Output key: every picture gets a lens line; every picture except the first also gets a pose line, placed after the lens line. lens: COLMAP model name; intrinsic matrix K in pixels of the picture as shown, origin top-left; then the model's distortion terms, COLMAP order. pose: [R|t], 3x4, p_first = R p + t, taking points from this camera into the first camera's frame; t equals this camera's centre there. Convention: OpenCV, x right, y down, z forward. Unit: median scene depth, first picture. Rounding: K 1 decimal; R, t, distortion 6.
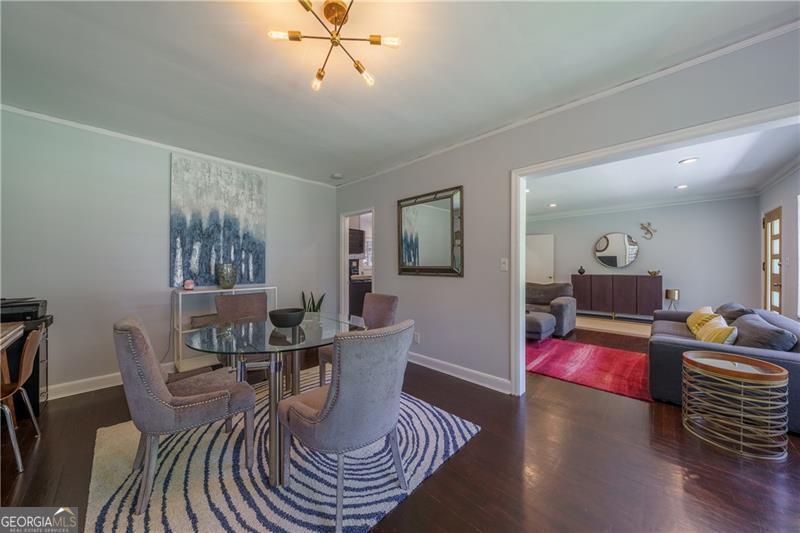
lens RADIAL K [[274.5, 0, 402.3], [0, 274.5, 264.9], [0, 0, 1]] dist [-0.000354, -0.000025]
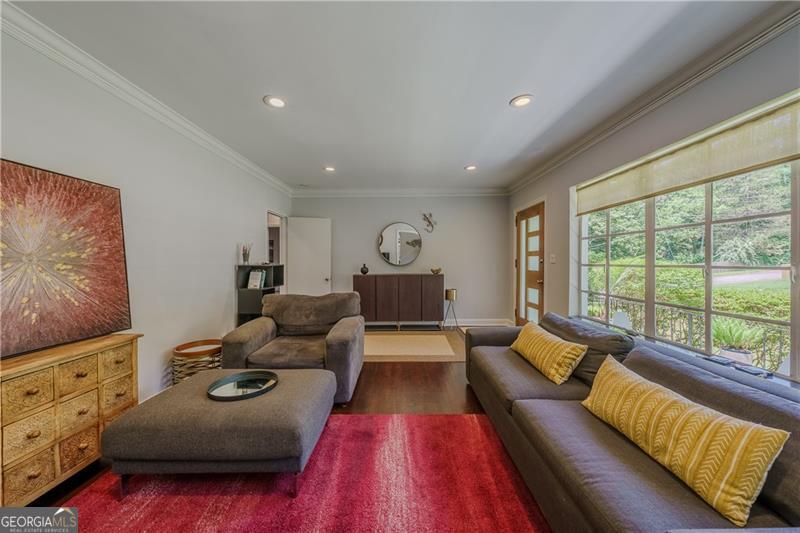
lens RADIAL K [[274.5, 0, 402.3], [0, 274.5, 264.9], [0, 0, 1]] dist [-0.000354, -0.000025]
pose [[0.725352, -0.008000, 0.688332, 0.418665], [-0.000781, 0.999922, 0.012444, -0.002282], [-0.688378, -0.009564, 0.725289, 0.762918]]
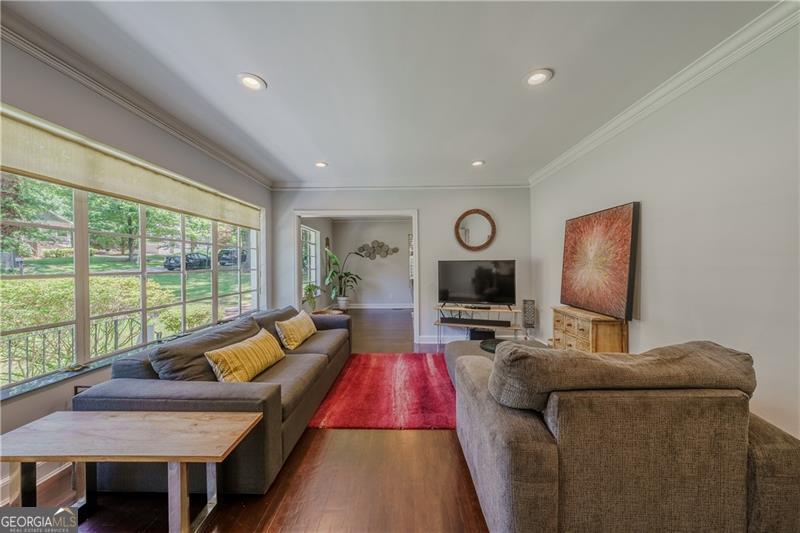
lens RADIAL K [[274.5, 0, 402.3], [0, 274.5, 264.9], [0, 0, 1]] dist [-0.000354, -0.000025]
pose [[-0.732213, 0.008586, -0.681022, 1.275377], [0.011730, 0.999931, -0.000005, -0.004945], [0.680975, -0.007992, -0.732263, 1.704044]]
